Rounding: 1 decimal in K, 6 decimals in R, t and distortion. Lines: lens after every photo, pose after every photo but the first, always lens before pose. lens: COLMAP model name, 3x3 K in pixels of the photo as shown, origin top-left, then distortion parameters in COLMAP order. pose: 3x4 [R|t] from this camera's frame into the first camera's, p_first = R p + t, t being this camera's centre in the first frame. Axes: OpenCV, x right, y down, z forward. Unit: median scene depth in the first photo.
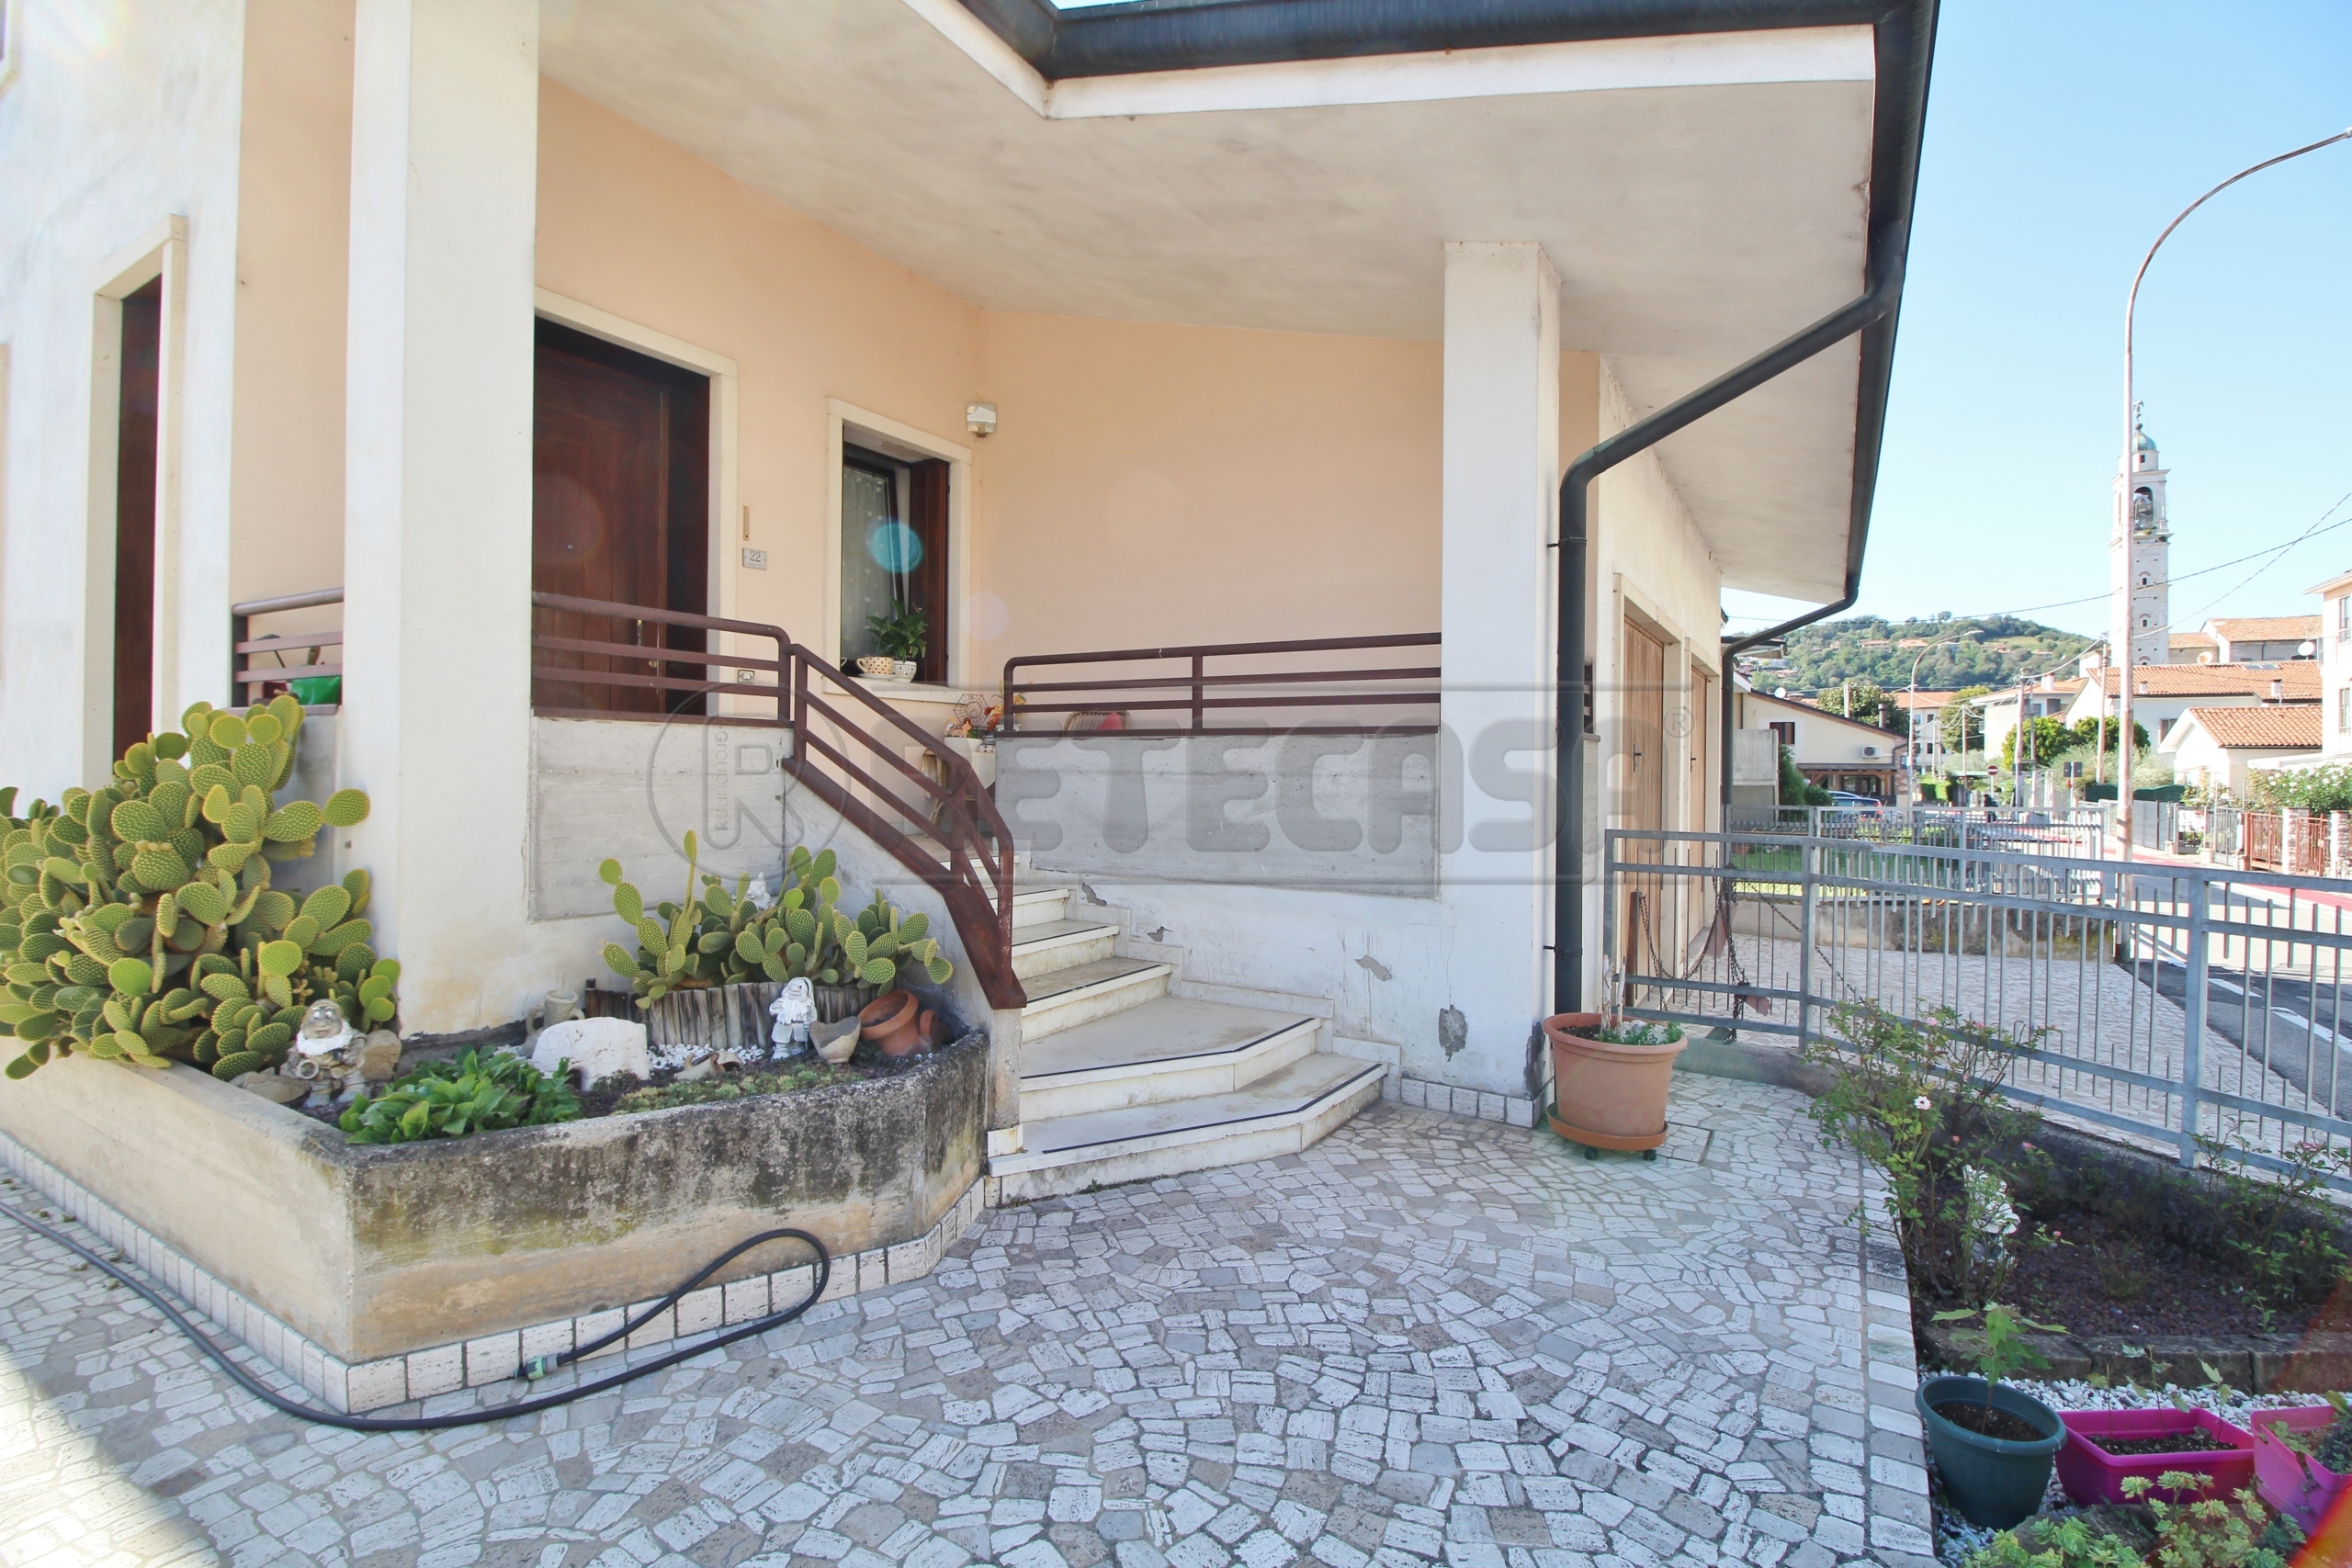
lens RADIAL K [[1087.2, 0, 1178.4], [0, 1087.2, 779.8], [0, 0, 1]] dist [-0.010774, -0.005286]
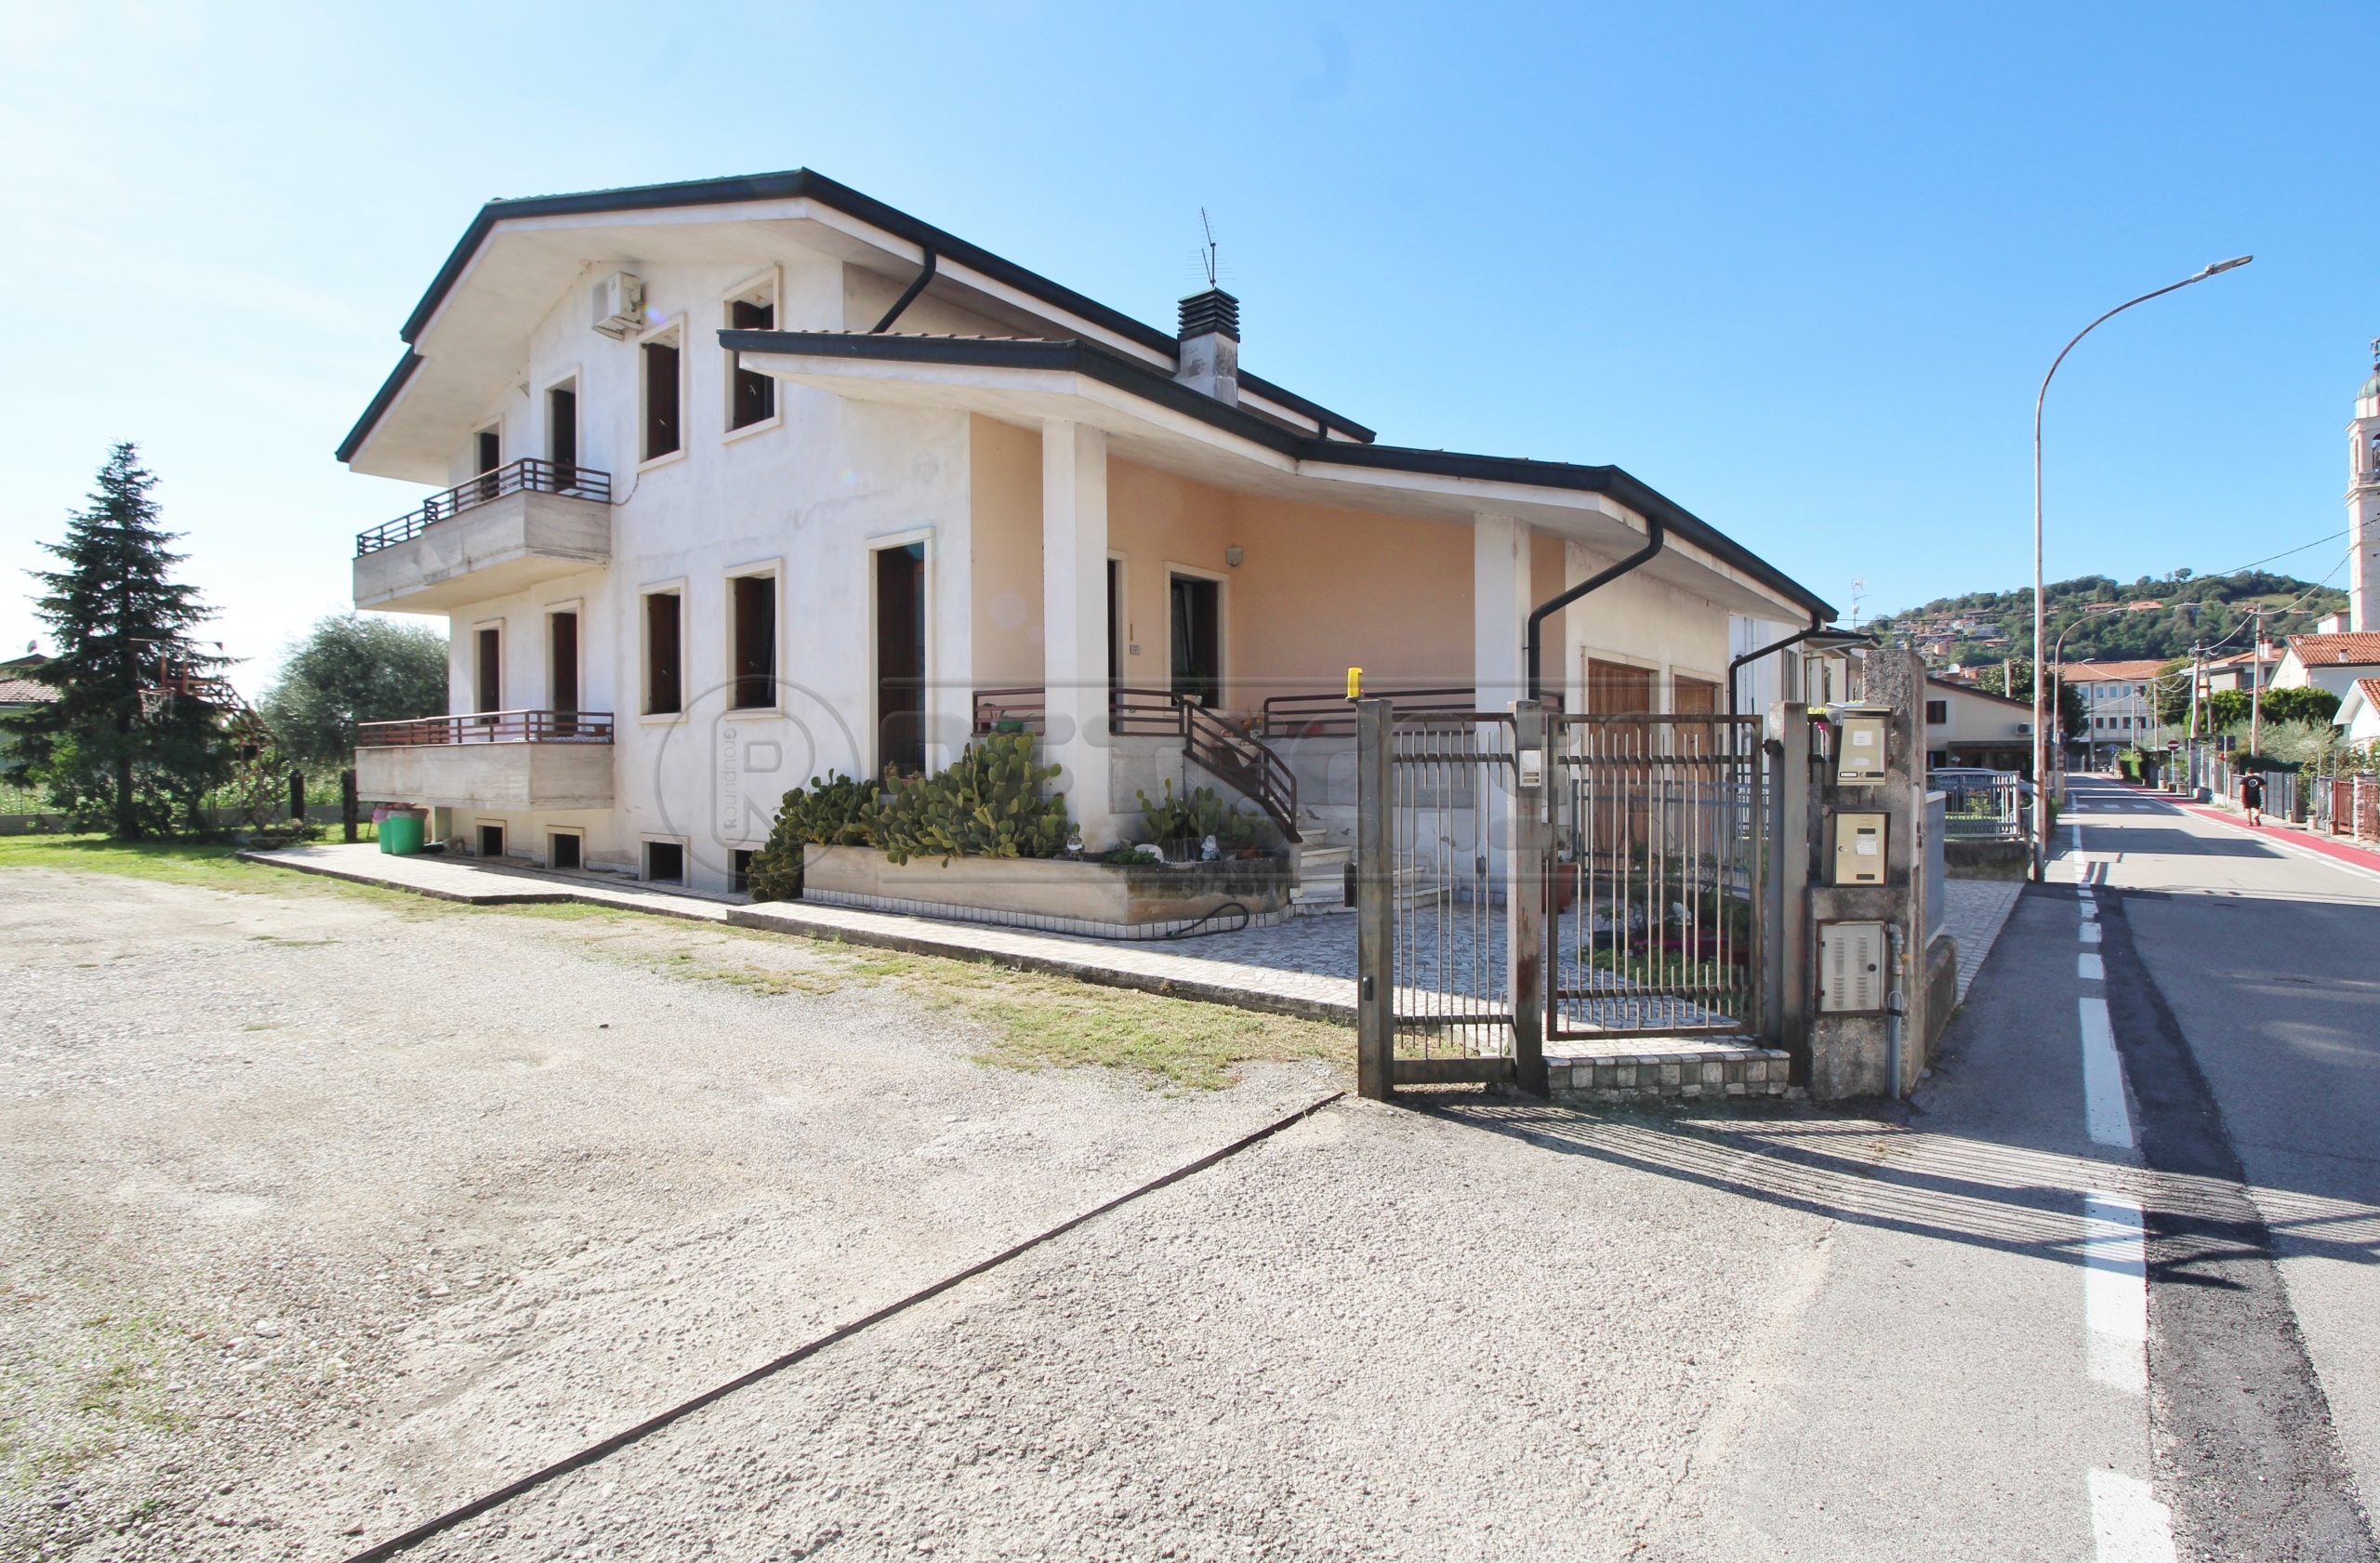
lens RADIAL K [[1110.6, 0, 1197.7], [0, 1110.6, 778.7], [0, 0, 1]] dist [-0.006769, -0.008766]
pose [[0.993308, -0.014411, -0.114591, -0.073189], [0.015220, 0.999865, 0.006191, 0.030719], [0.114486, -0.007893, 0.993393, -1.507847]]
